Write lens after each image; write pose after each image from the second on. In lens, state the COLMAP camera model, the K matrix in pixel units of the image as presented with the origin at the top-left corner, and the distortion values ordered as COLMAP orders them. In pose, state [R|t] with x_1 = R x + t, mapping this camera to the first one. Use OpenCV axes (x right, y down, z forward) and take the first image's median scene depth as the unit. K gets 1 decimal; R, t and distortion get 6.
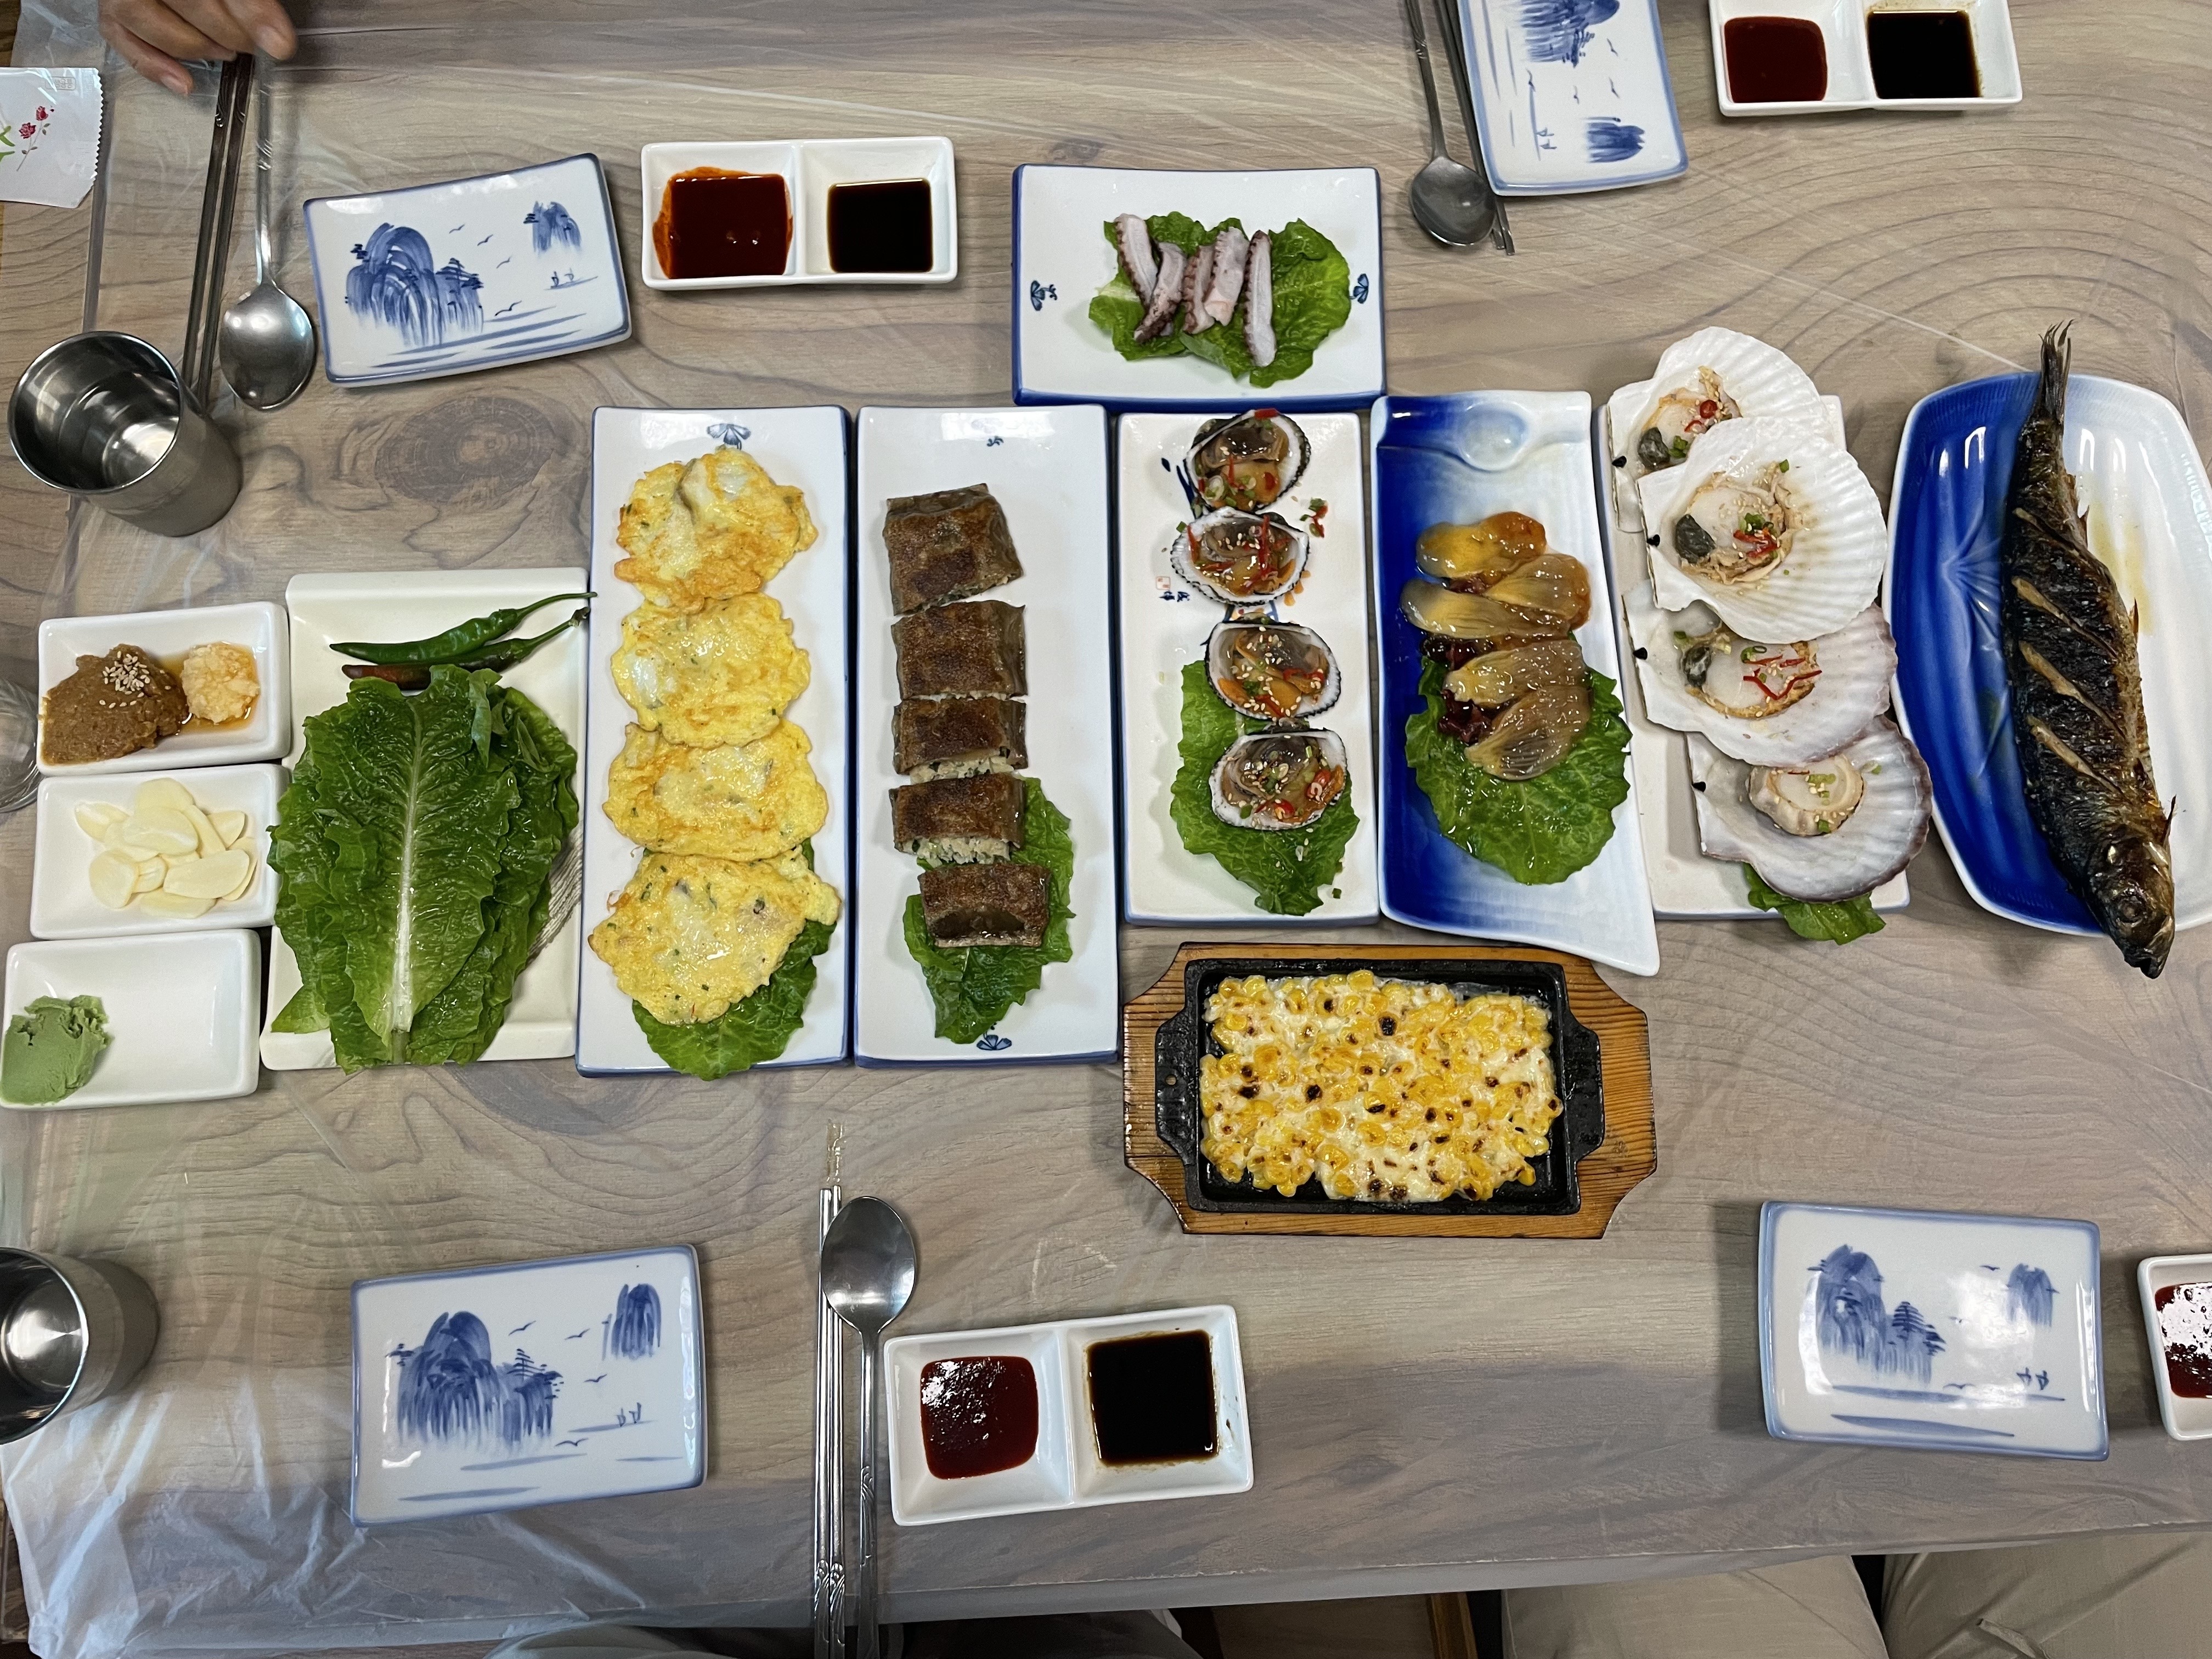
lens RADIAL K [[1677.2, 0, 1102.0], [0, 1677.2, 829.1], [0, 0, 1]] dist [0.085818, -0.126407]
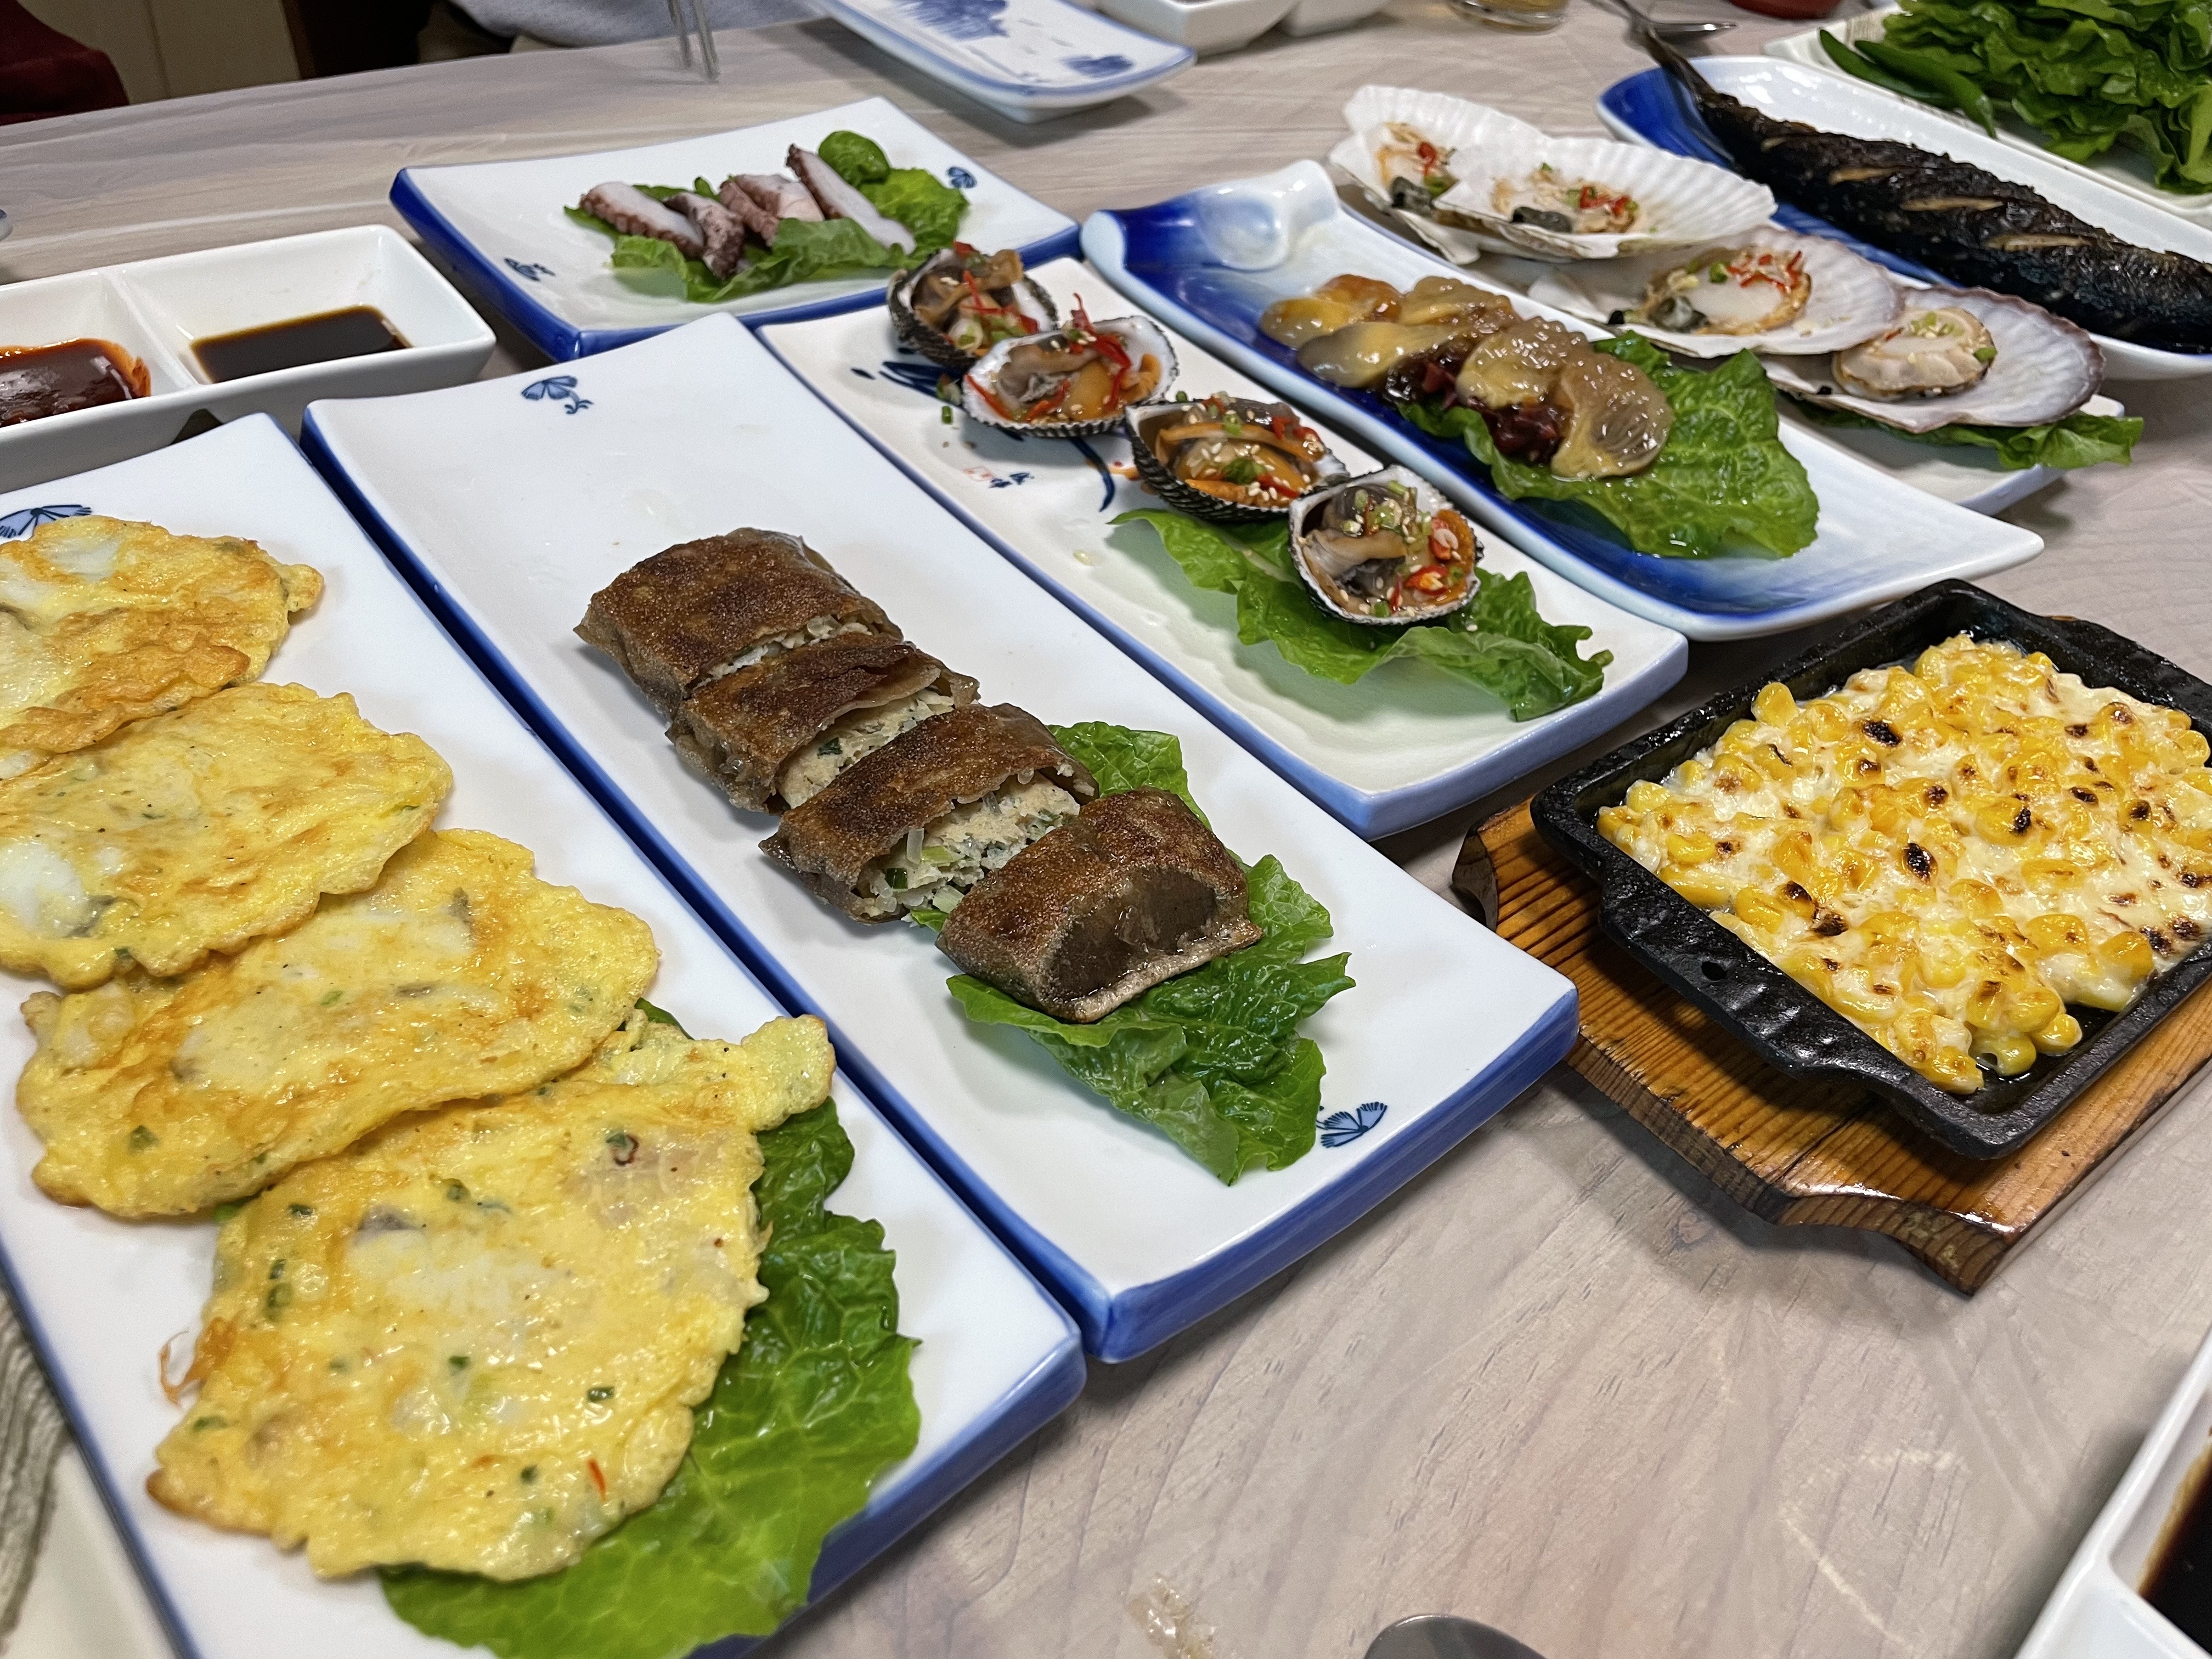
lens RADIAL K [[1689.5, 0, 1106.0], [0, 1689.5, 829.5], [0, 0, 1]] dist [0.069203, -0.101684]
pose [[0.777602, -0.366381, 0.510980, -0.275518], [0.587125, 0.713912, -0.381593, 0.188760], [-0.224987, 0.596736, 0.770251, 0.644774]]
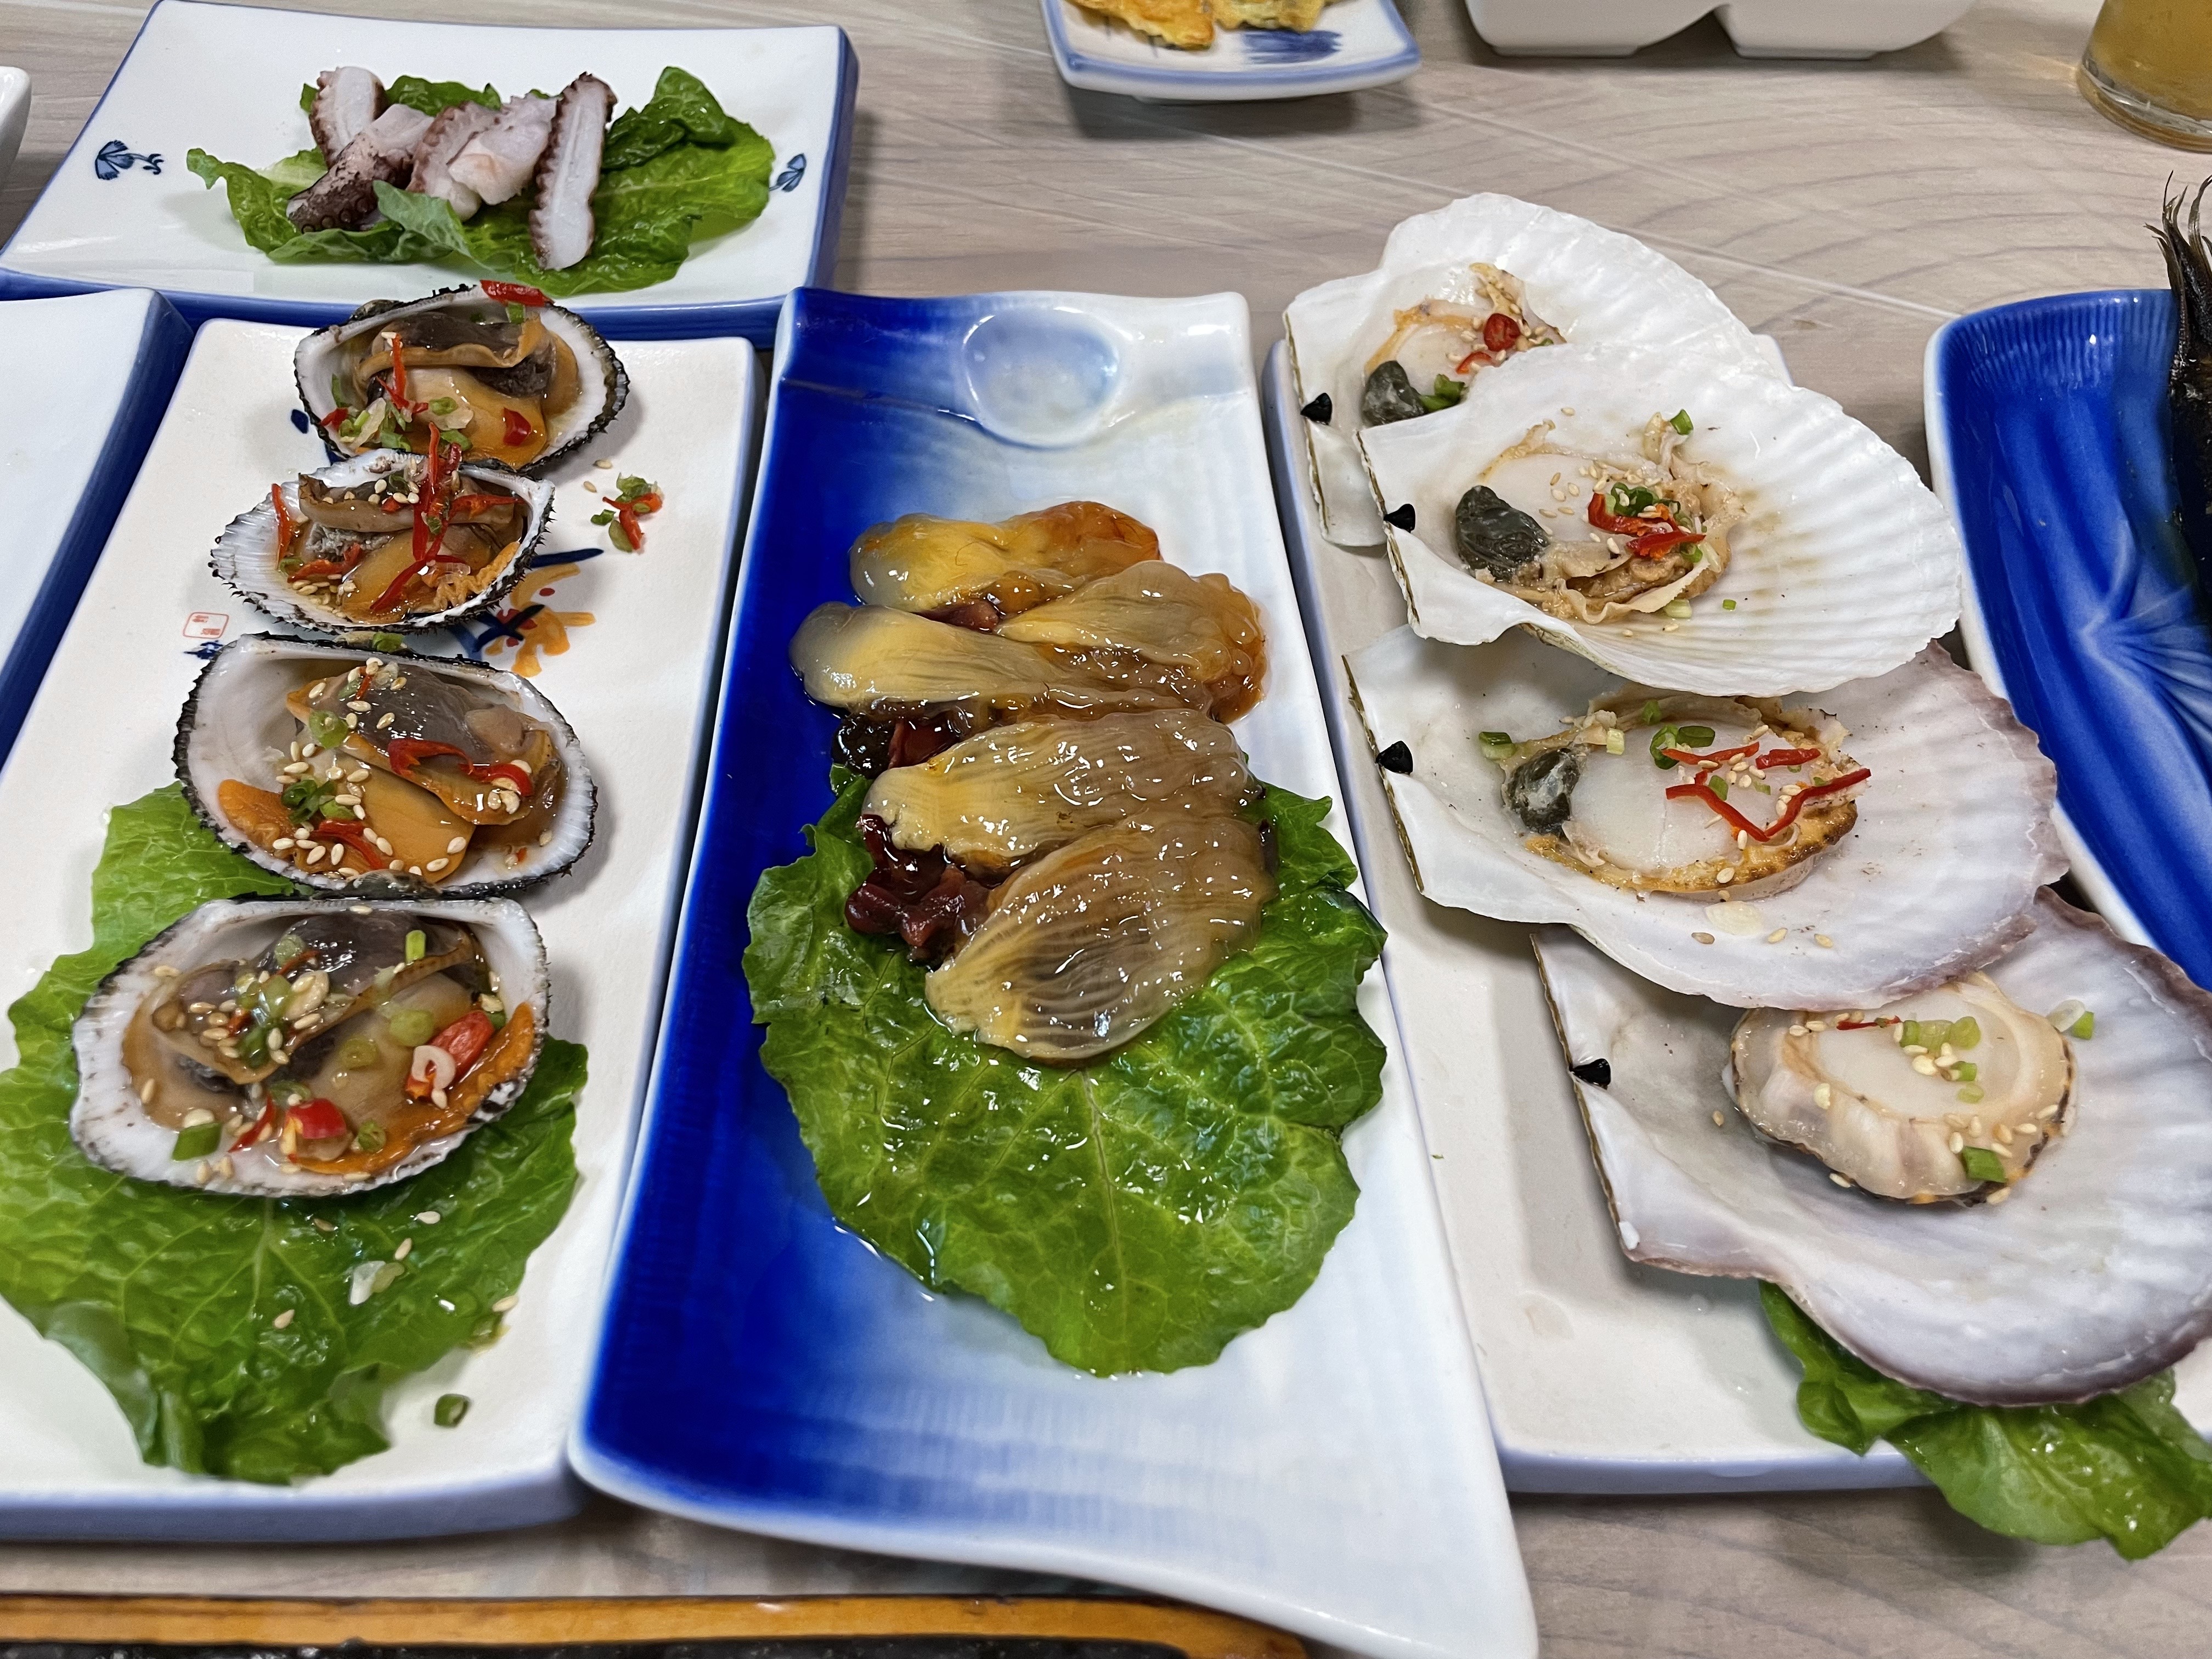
lens RADIAL K [[1689.5, 0, 1106.0], [0, 1689.5, 829.5], [0, 0, 1]] dist [0.069203, -0.101684]
pose [[0.998965, 0.005476, 0.045144, 0.238567], [0.014852, 0.898993, -0.437710, 0.079223], [-0.042981, 0.437928, 0.897982, 0.672706]]
